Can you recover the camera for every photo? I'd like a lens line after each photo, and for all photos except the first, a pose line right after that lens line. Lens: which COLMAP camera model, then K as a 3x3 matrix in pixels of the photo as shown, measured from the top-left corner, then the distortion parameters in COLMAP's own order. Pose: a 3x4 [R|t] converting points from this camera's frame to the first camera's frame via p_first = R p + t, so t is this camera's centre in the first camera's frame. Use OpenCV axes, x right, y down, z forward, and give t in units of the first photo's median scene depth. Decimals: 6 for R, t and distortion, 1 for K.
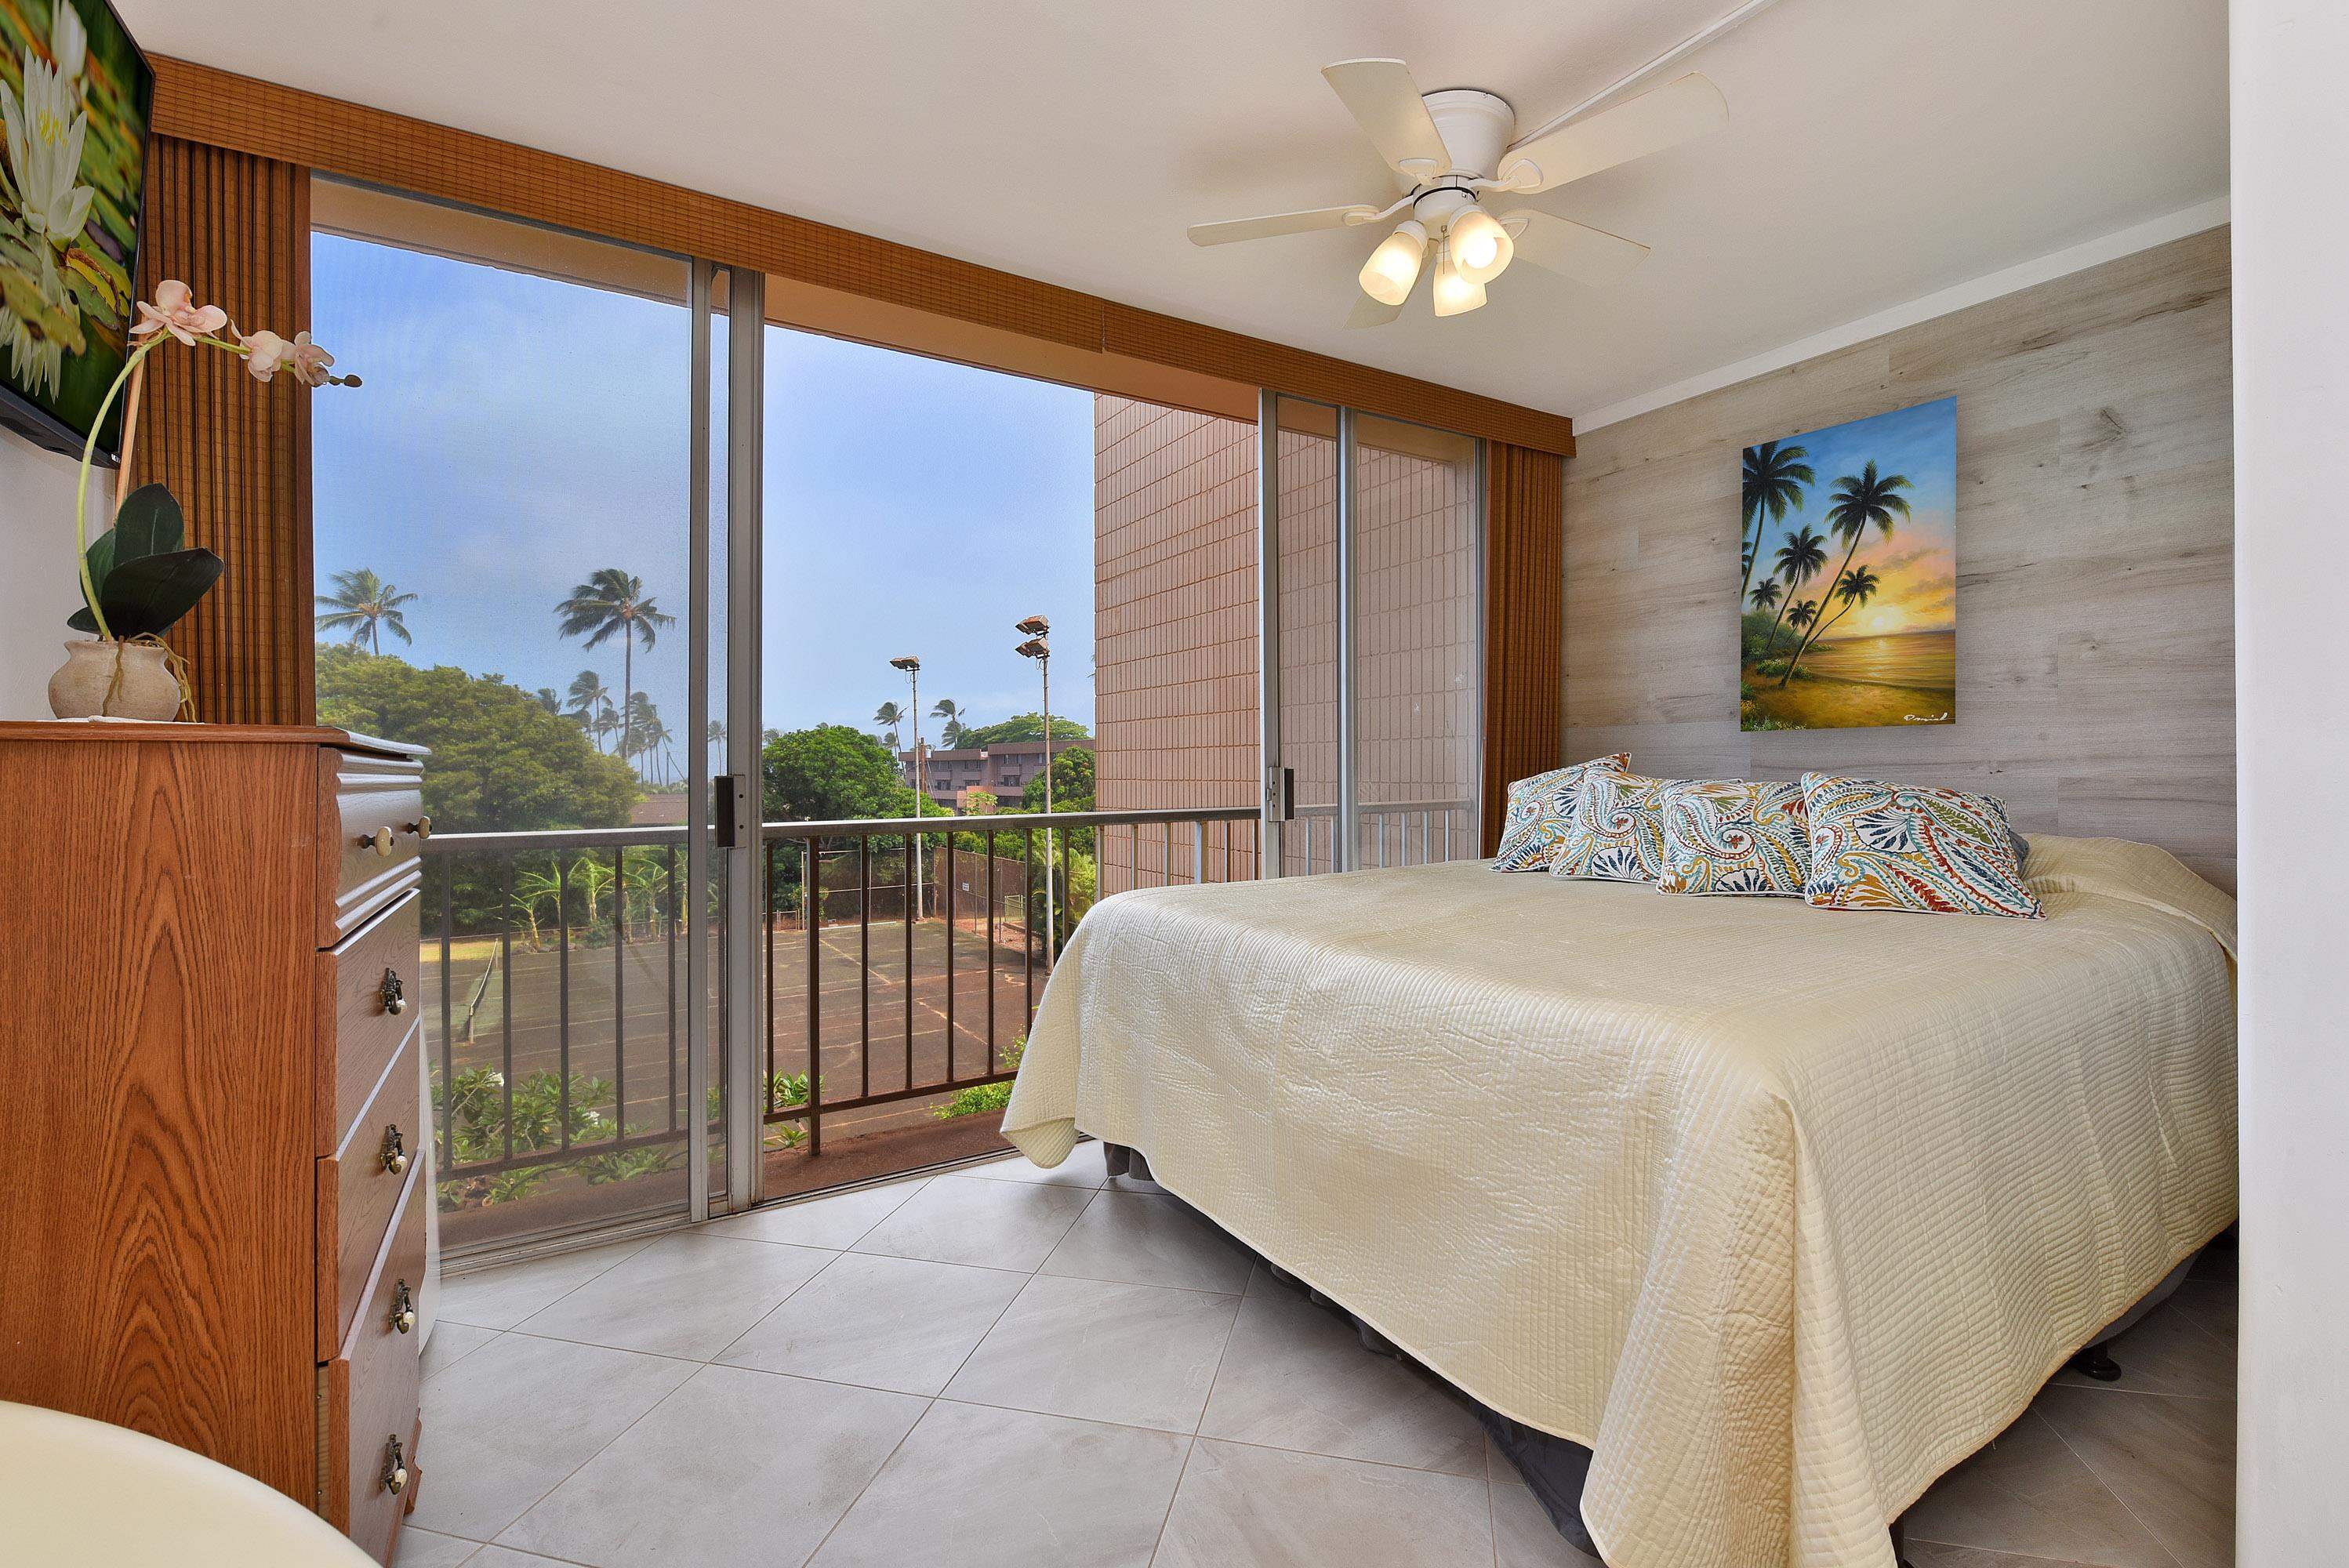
lens RADIAL K [[1010.2, 0, 1223.3], [0, 1010.2, 780.3], [0, 0, 1]] dist [-0.027508, 0.000288]
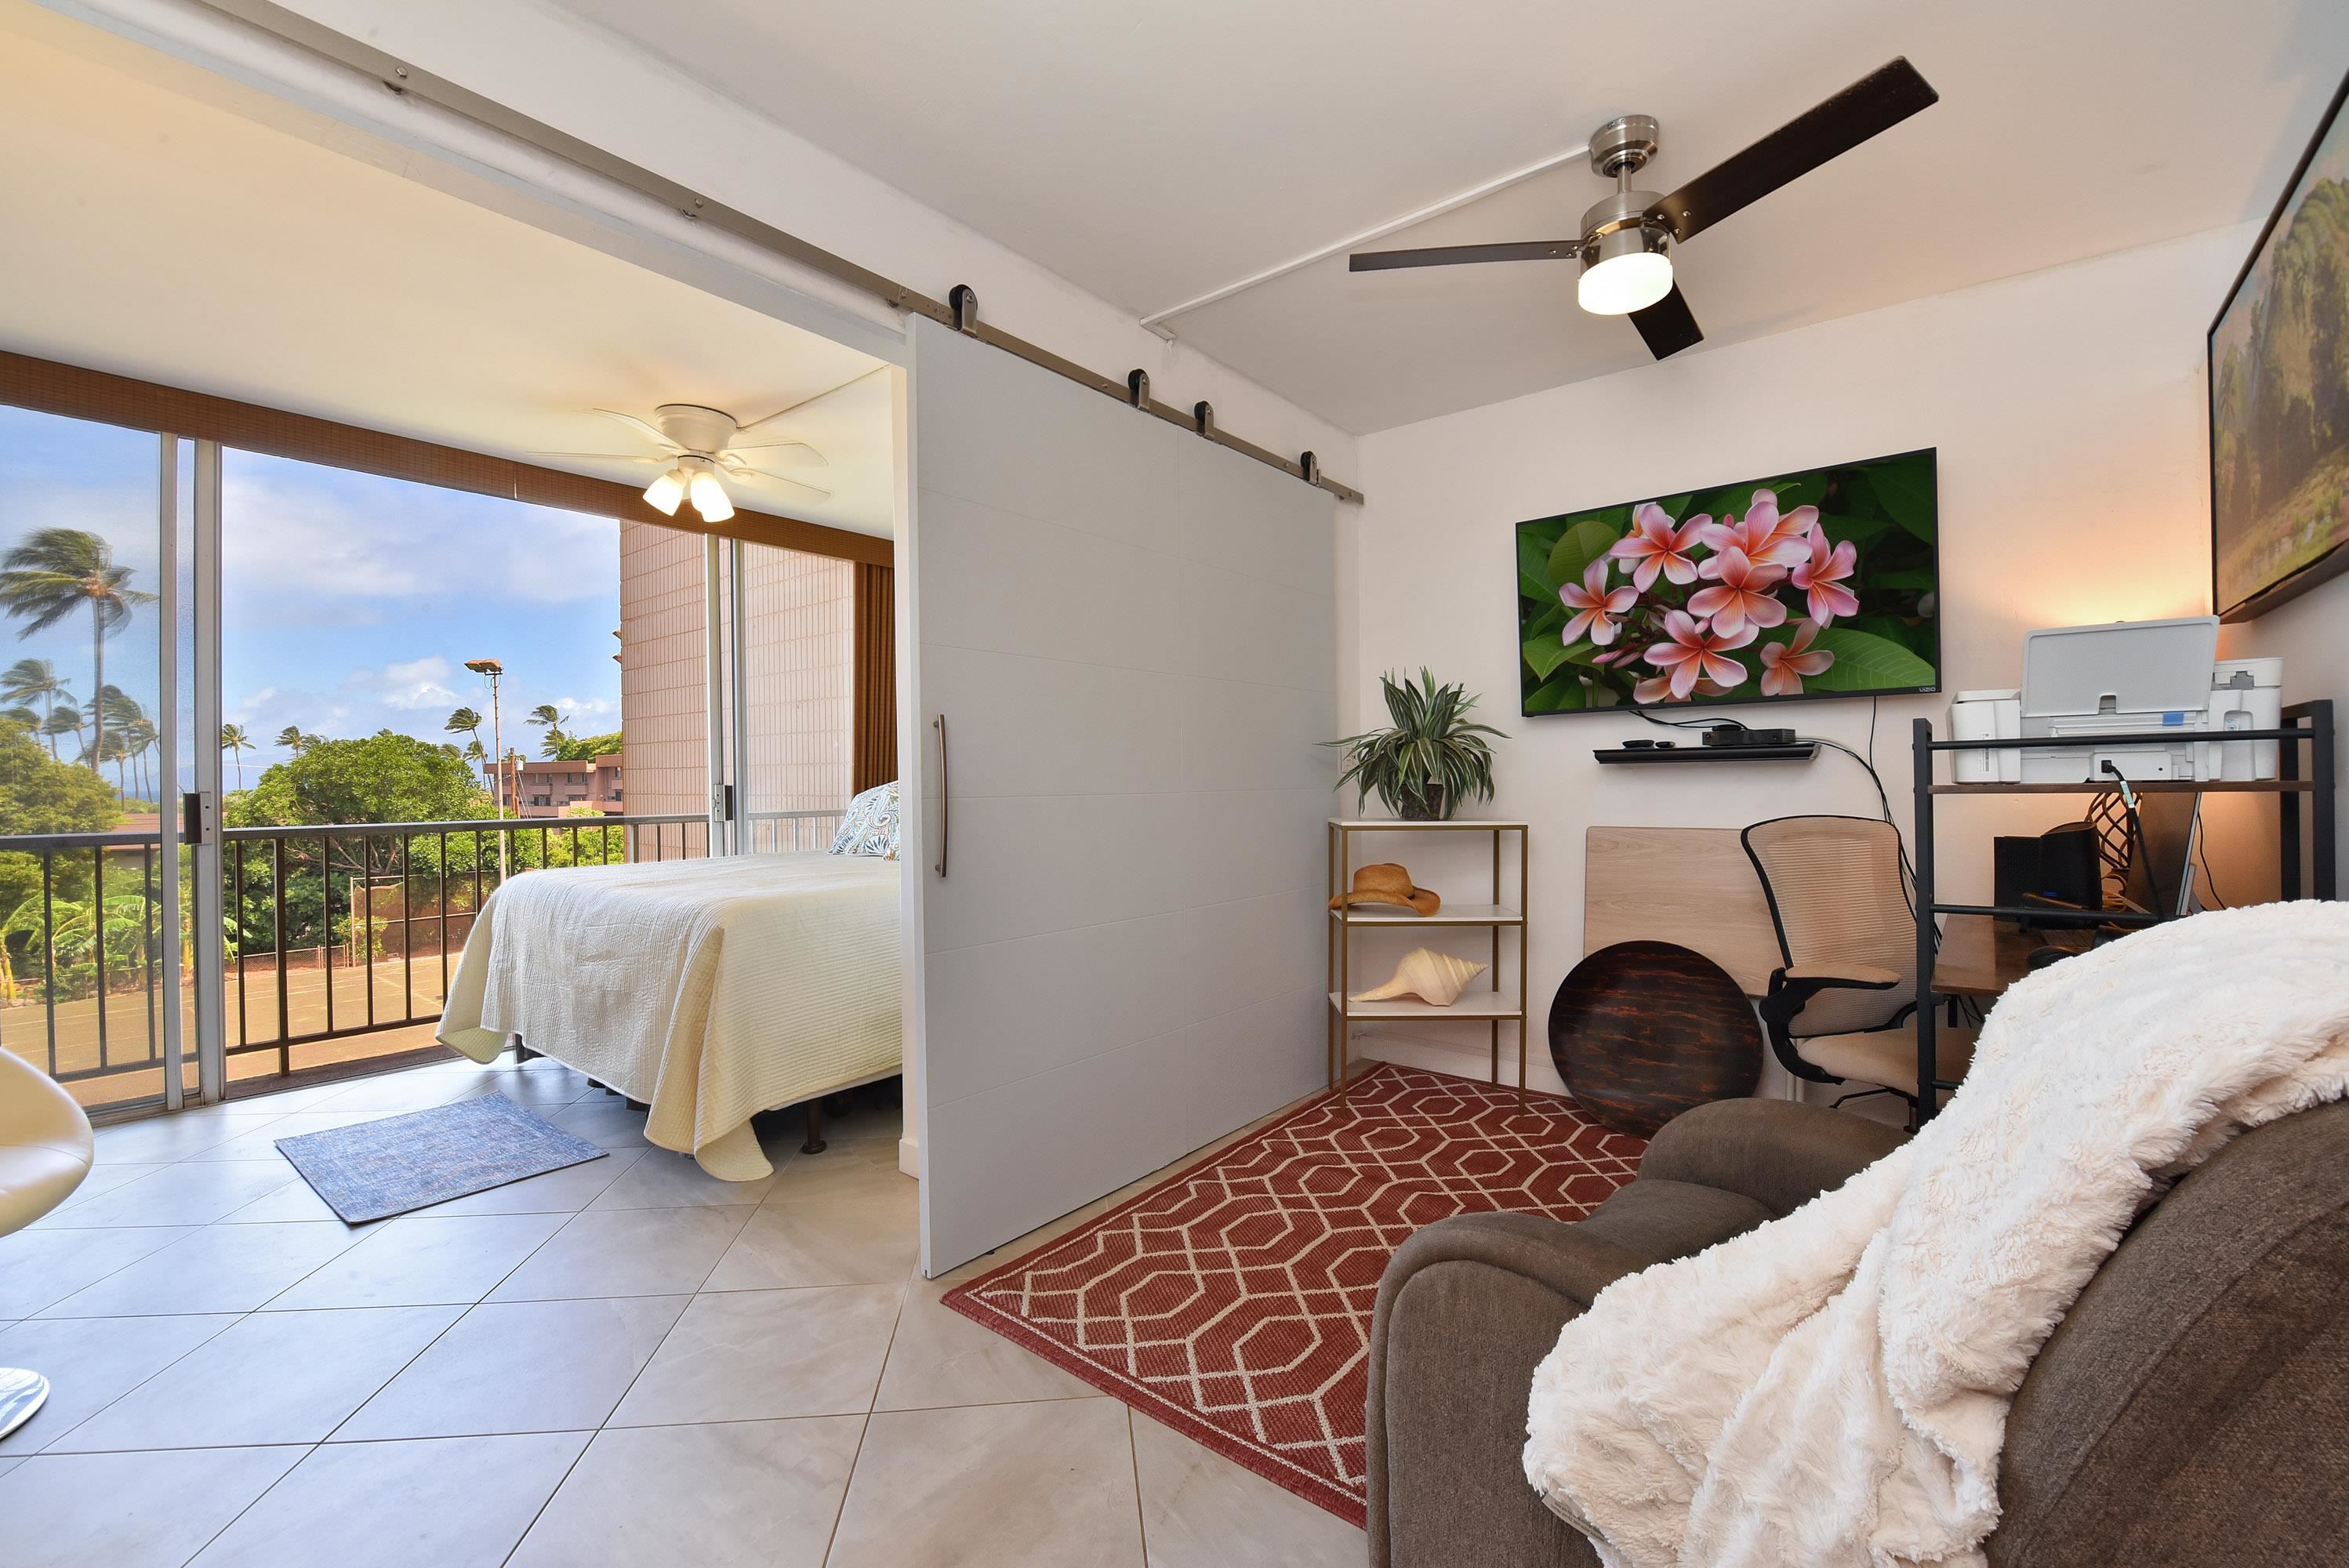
lens RADIAL K [[1010.2, 0, 1230.8], [0, 1010.2, 800.3], [0, 0, 1]] dist [-0.027508, 0.000288]
pose [[0.947997, -0.007434, 0.318191, 0.031726], [0.004942, 0.999950, 0.008638, 0.000063], [-0.318240, -0.006617, 0.947987, -0.054476]]
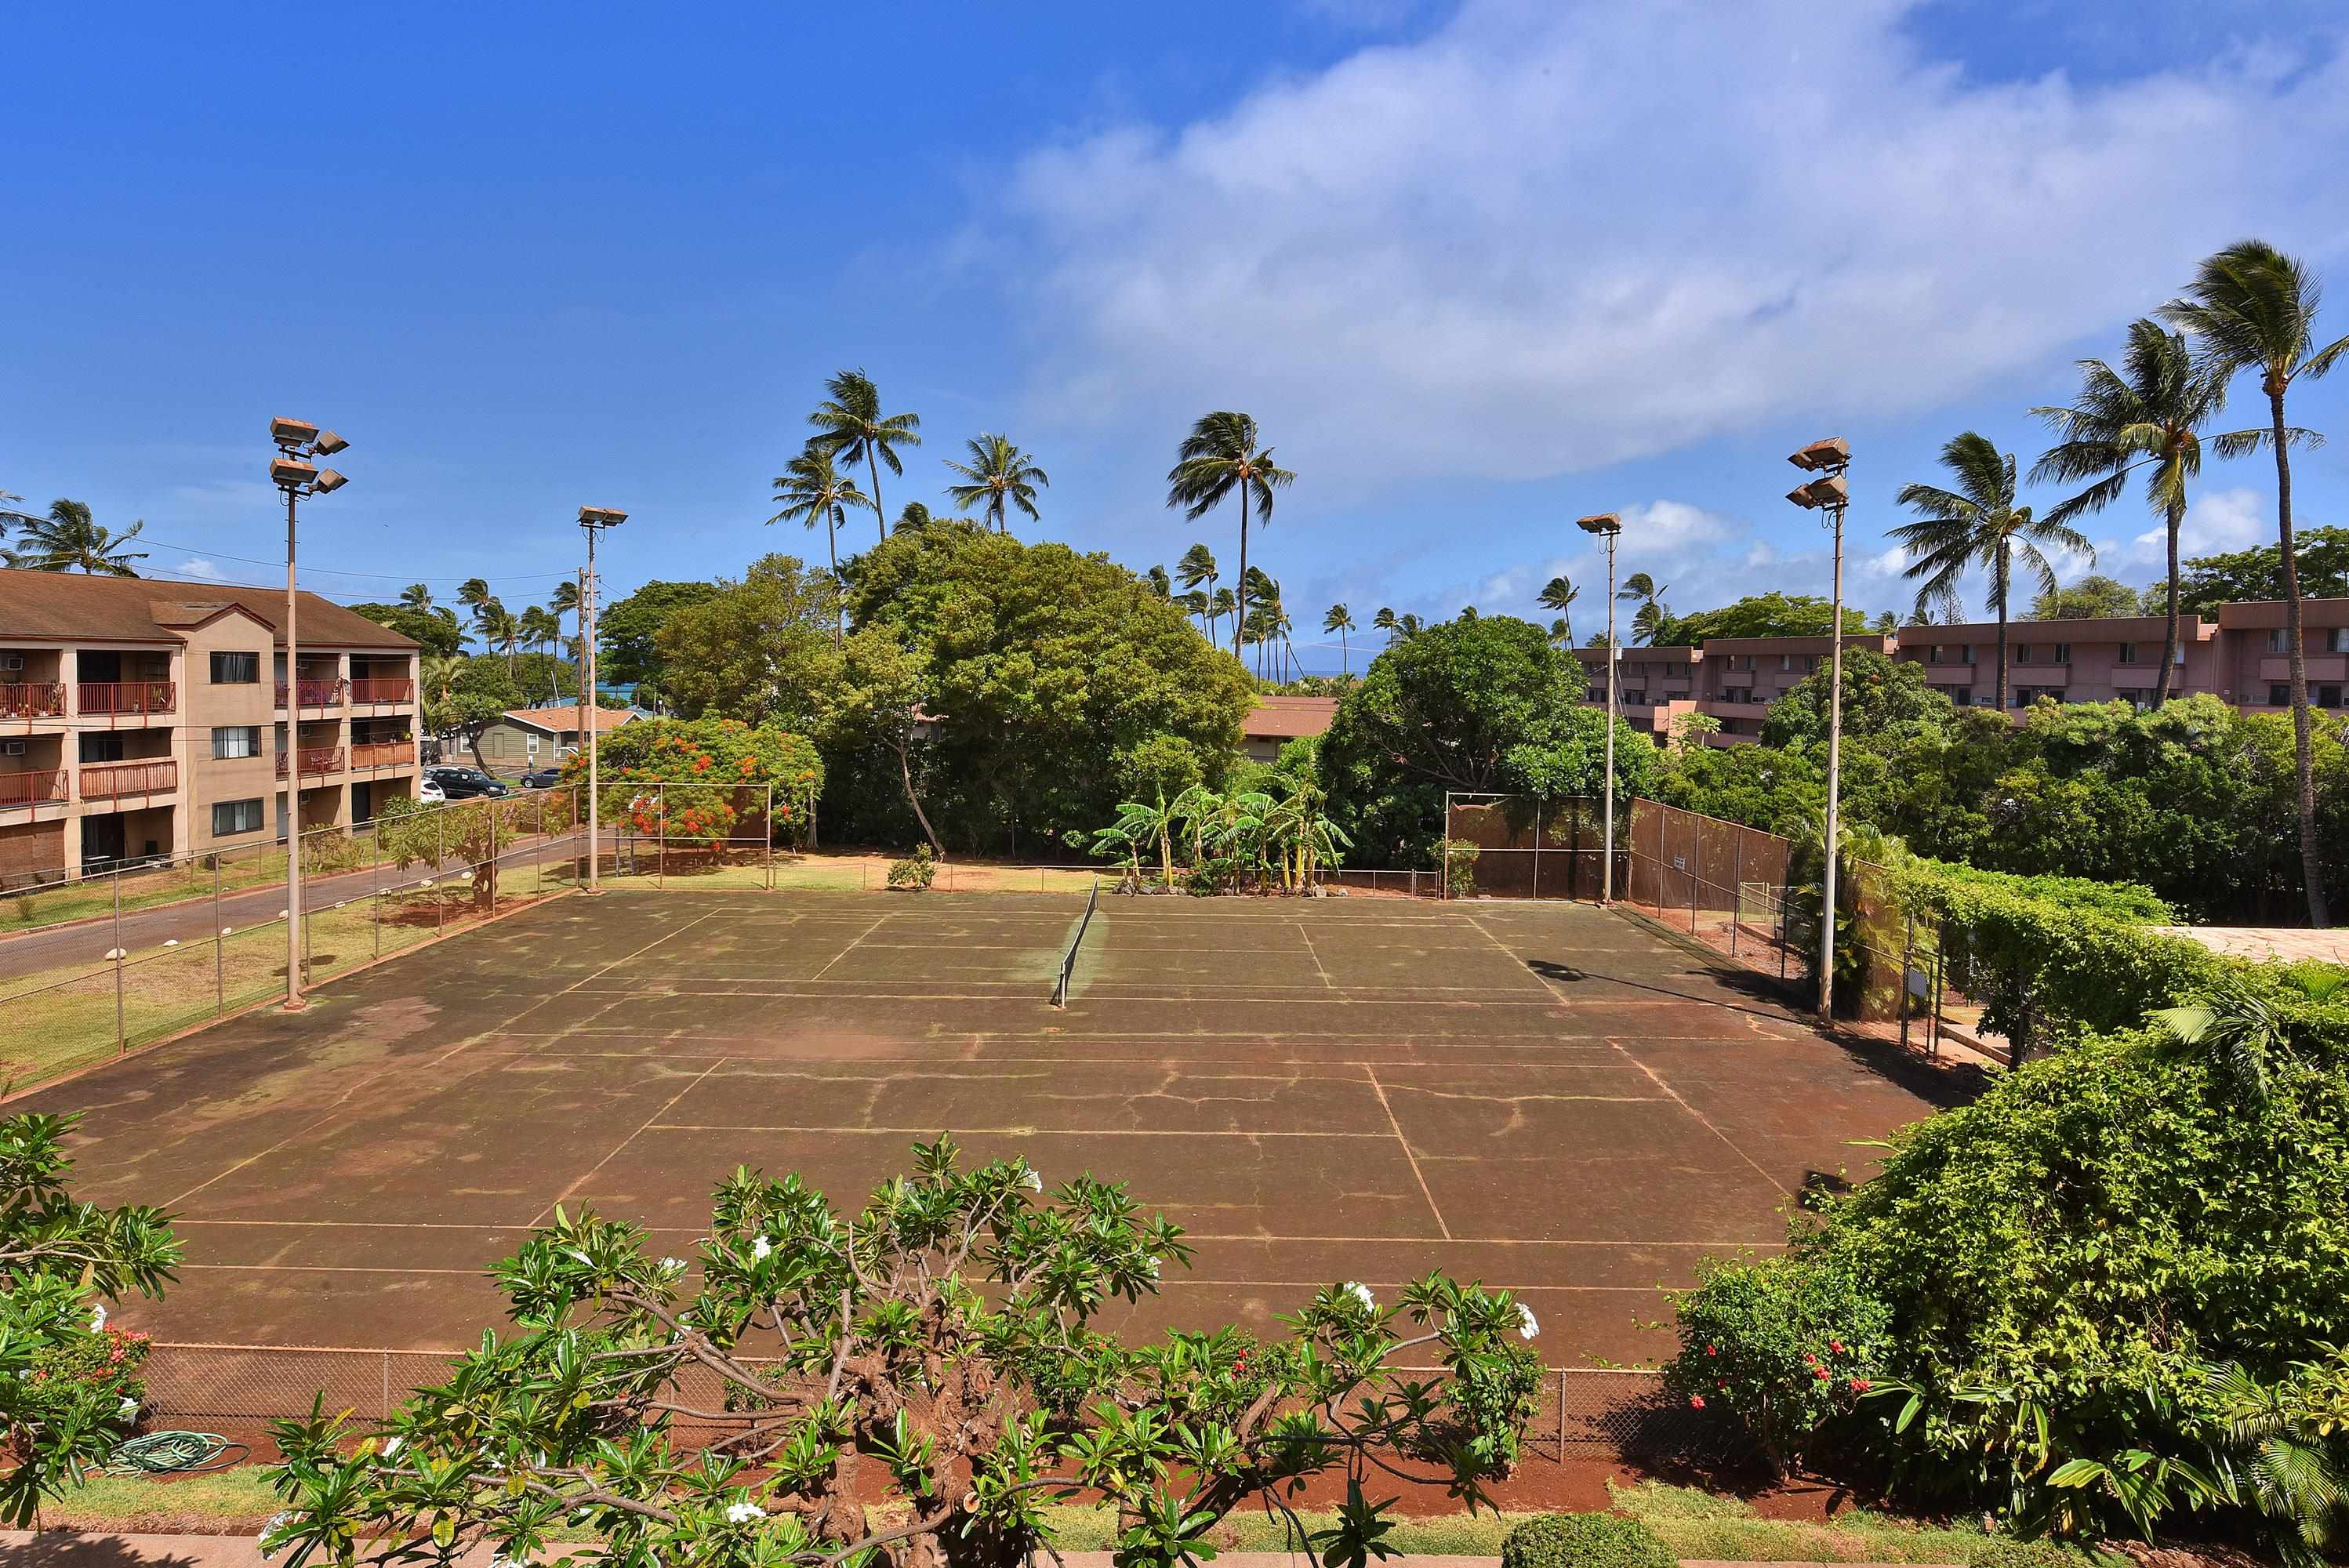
lens RADIAL K [[1355.4, 0, 1256.5], [0, 1355.4, 729.2], [0, 0, 1]] dist [-0.010889, -0.000845]
pose [[0.863578, 0.039937, -0.502631, -0.044964], [-0.020995, 0.998842, 0.043292, -0.011484], [0.503778, -0.026834, 0.863416, 0.084218]]
